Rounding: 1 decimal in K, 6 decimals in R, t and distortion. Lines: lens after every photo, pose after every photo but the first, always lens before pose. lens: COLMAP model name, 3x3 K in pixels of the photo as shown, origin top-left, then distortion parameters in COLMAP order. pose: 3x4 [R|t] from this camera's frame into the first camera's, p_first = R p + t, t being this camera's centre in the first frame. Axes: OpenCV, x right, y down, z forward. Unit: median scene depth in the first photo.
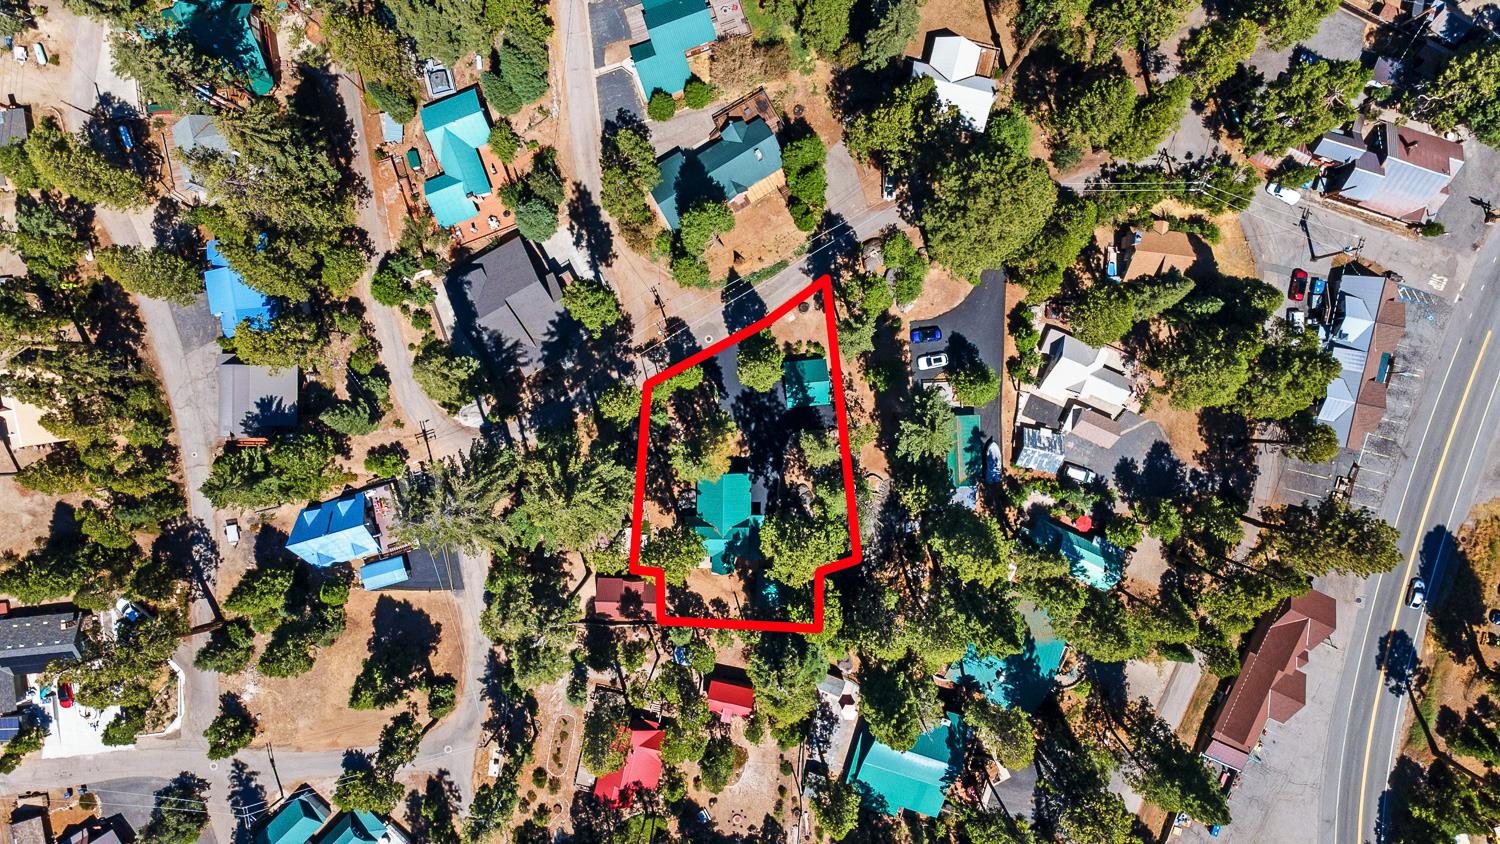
lens RADIAL K [[969.5, 0, 750.0], [0, 969.5, 422.0], [0, 0, 1]] dist [-0.001232, -0.000335]
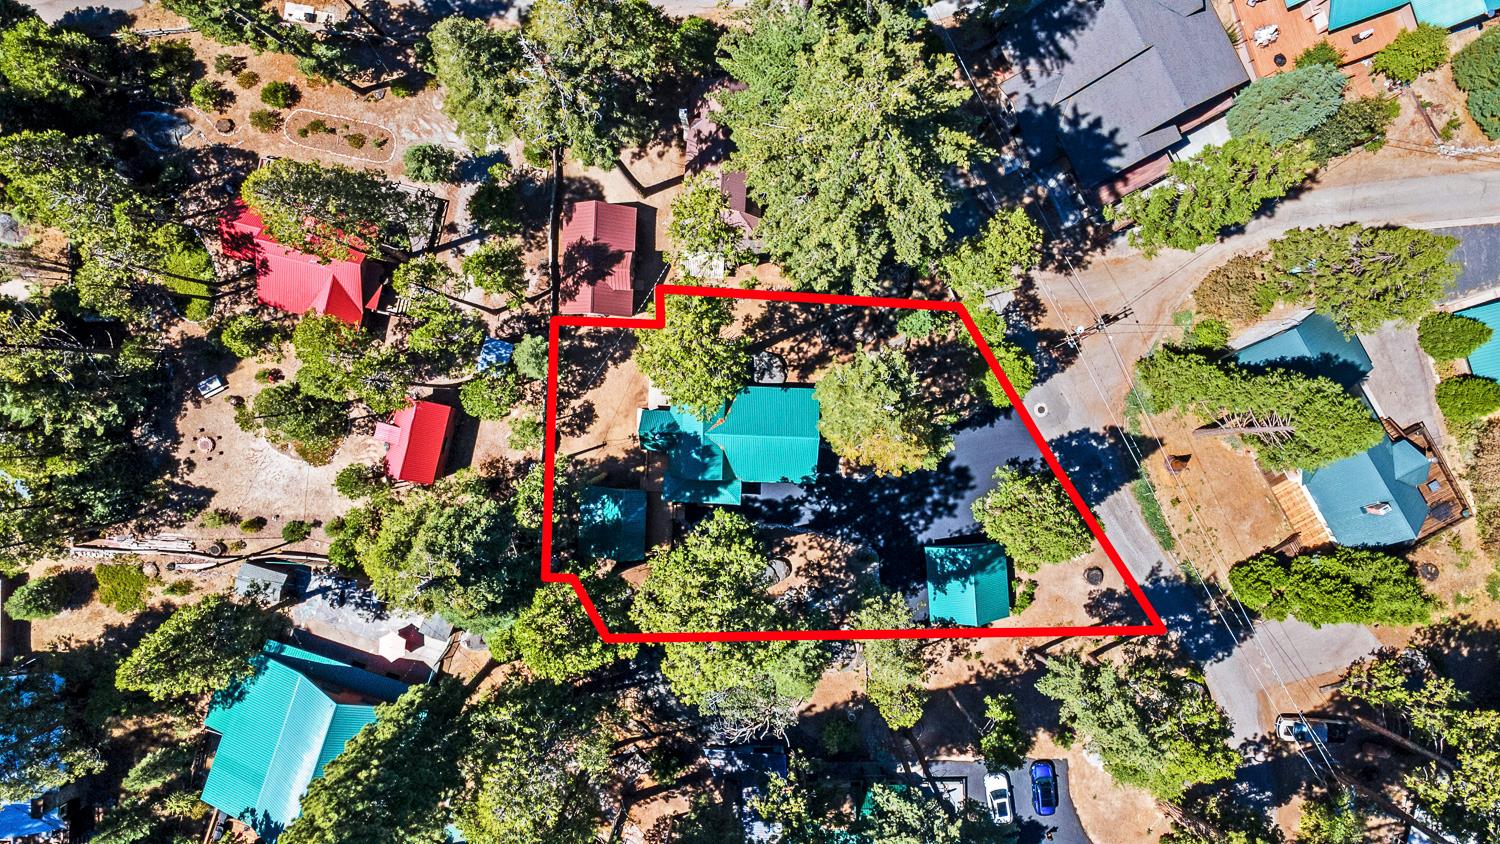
lens RADIAL K [[1080.4, 0, 750.0], [0, 1080.4, 422.0], [0, 0, 1]] dist [0.005123, 0.059974]
pose [[-0.018701, 0.999498, 0.025568, -0.048300], [-0.999801, -0.018873, 0.006503, 0.087384], [0.006983, -0.025441, 0.999652, 0.366837]]
